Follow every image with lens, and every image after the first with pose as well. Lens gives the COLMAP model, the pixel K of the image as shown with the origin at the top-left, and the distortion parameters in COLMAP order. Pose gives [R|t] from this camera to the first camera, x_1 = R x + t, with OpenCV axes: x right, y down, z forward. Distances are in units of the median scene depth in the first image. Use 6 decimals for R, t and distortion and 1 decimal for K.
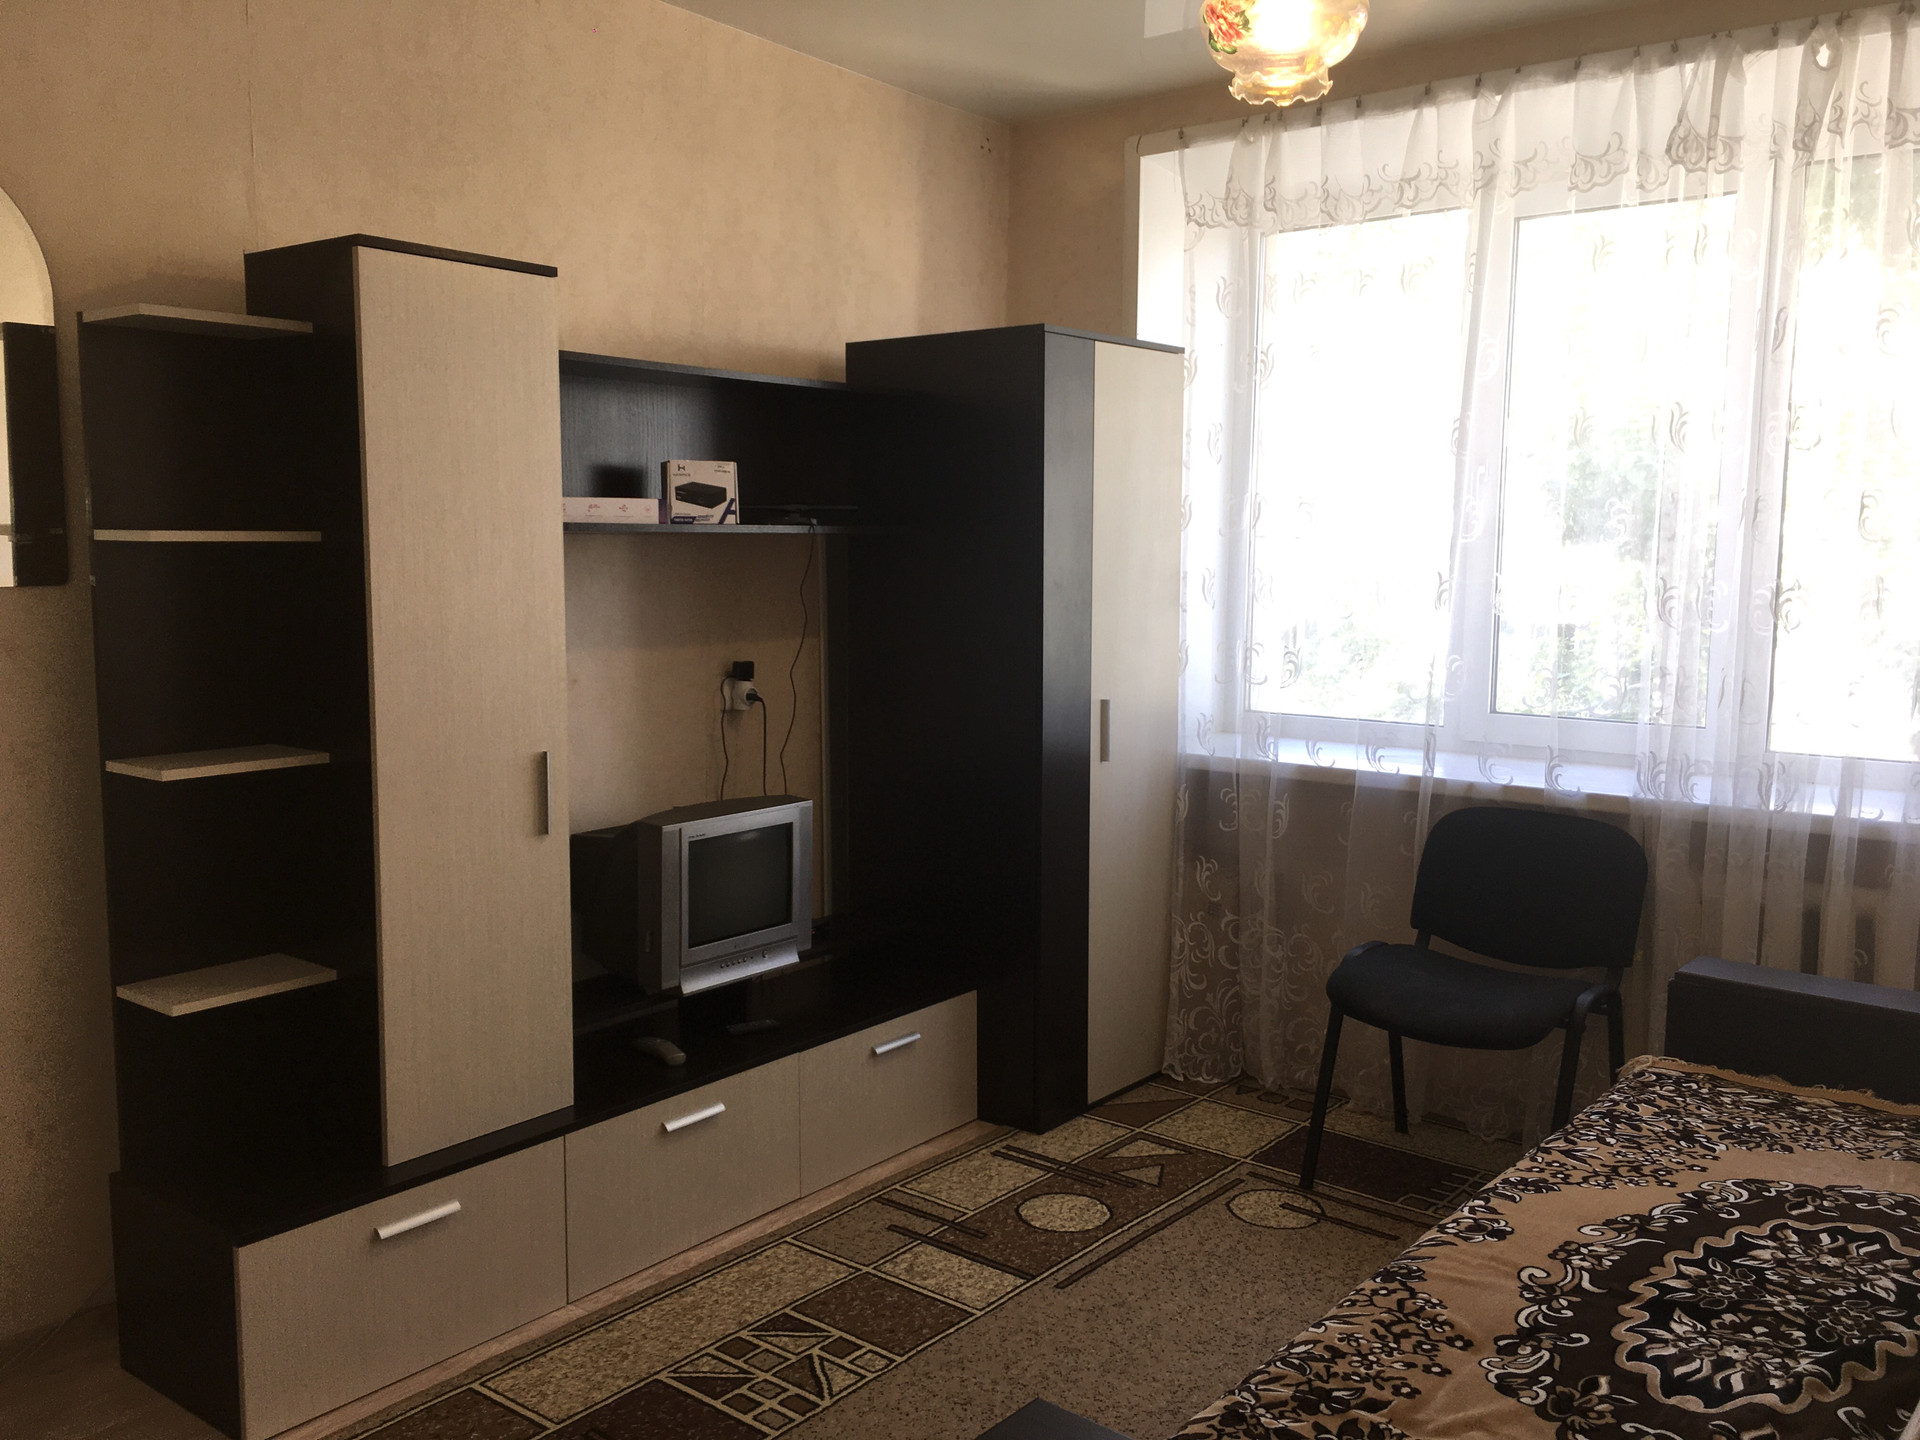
lens RADIAL K [[1642.2, 0, 961.8], [0, 1642.2, 712.6], [0, 0, 1]] dist [0.072999, -0.083570]
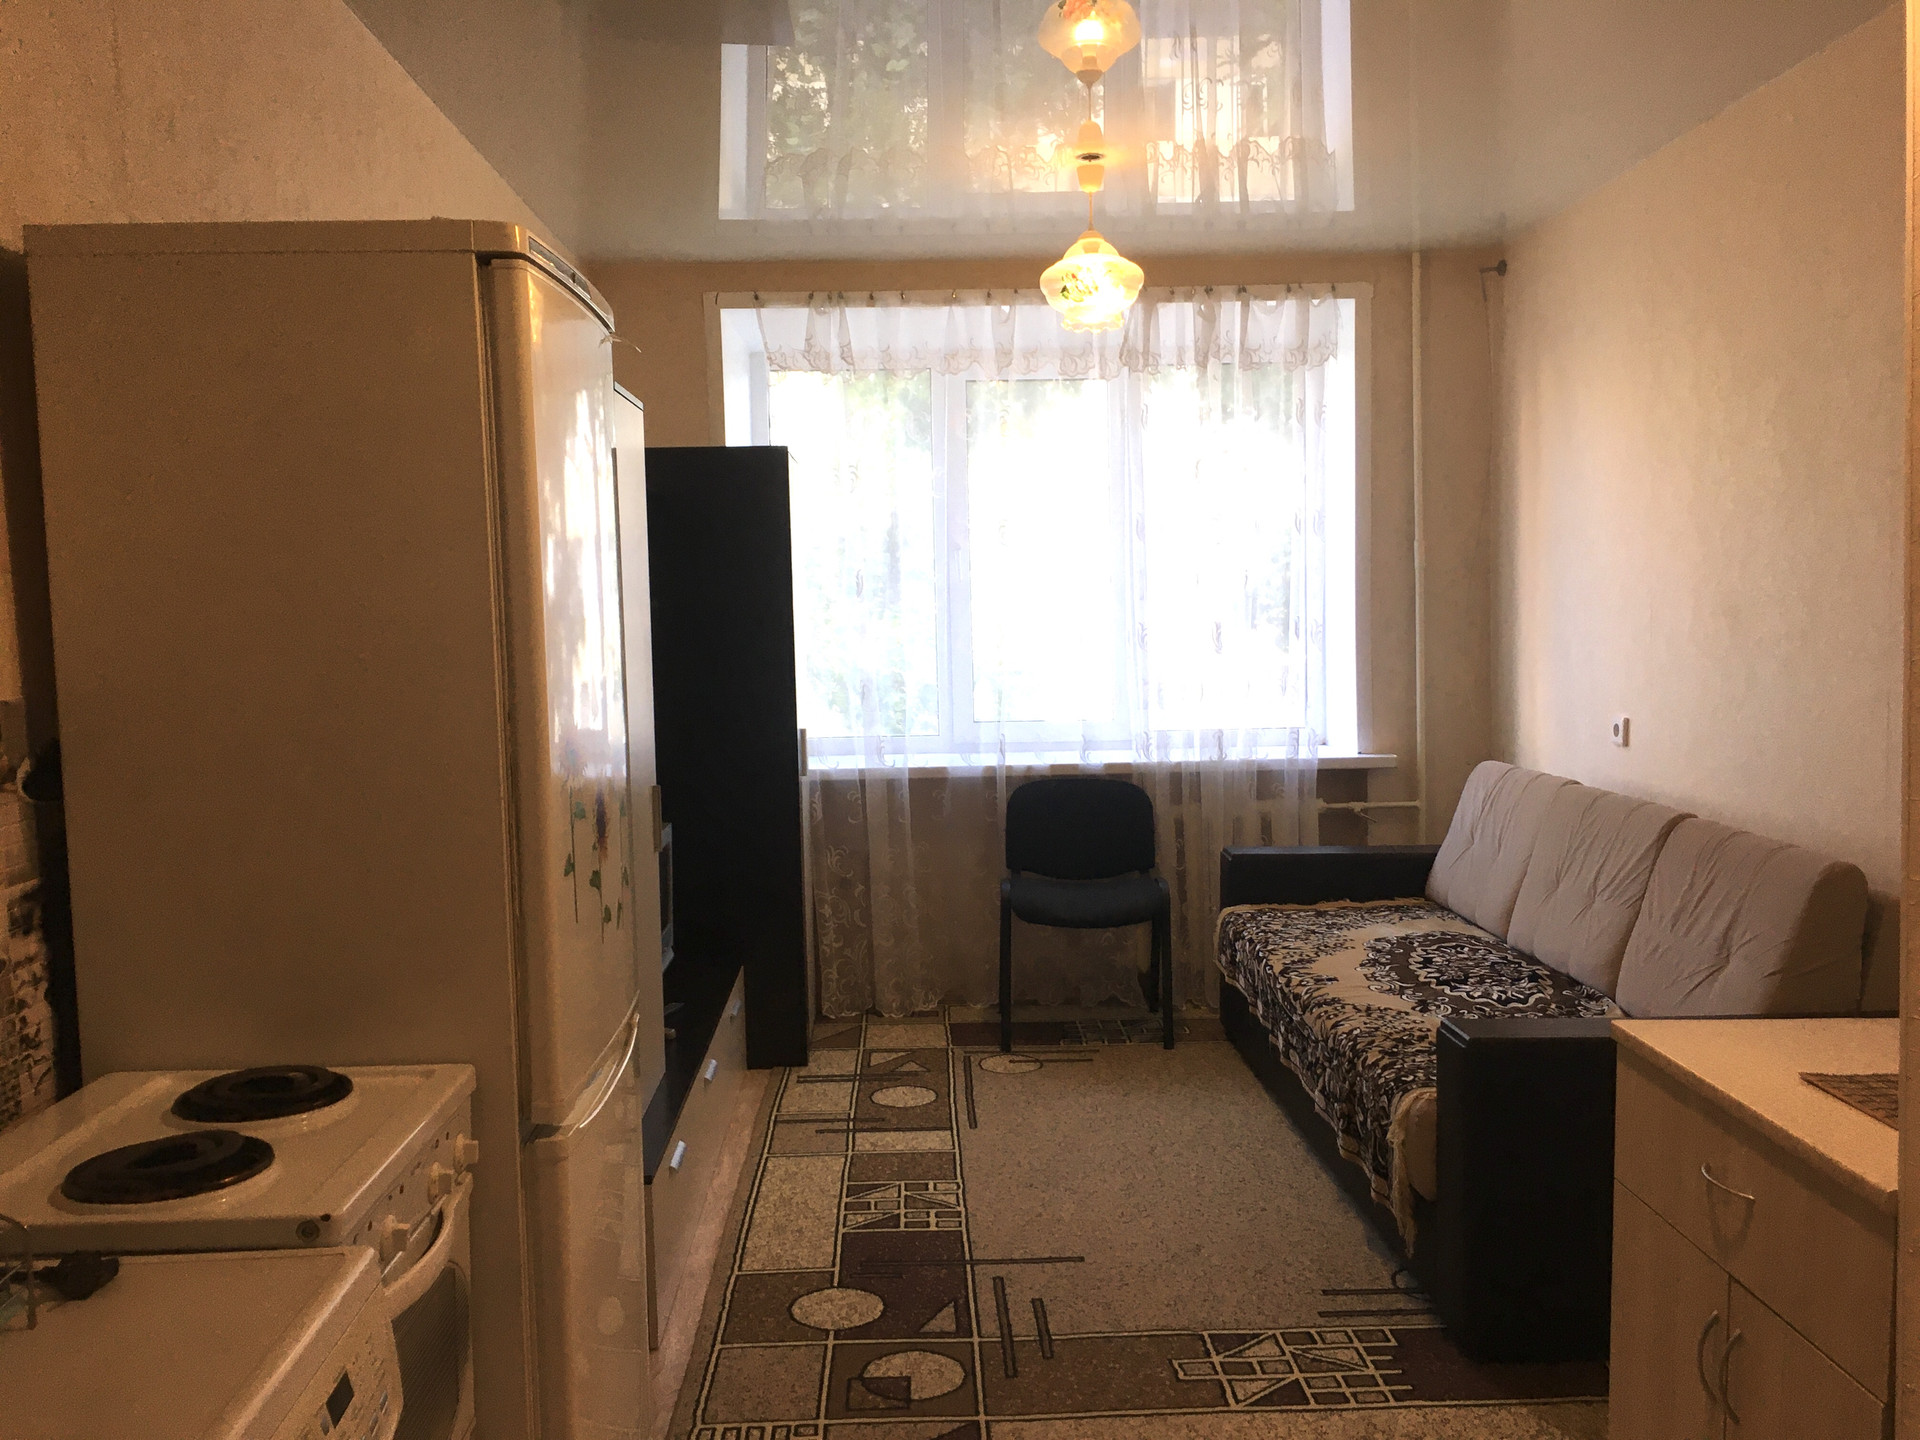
lens RADIAL K [[1642.2, 0, 953.2], [0, 1642.2, 730.0], [0, 0, 1]] dist [0.072999, -0.083570]
pose [[0.760919, -0.074646, 0.644539, -0.726360], [0.091870, 0.995747, 0.006862, -0.006182], [-0.642310, 0.053992, 0.764541, -0.084454]]
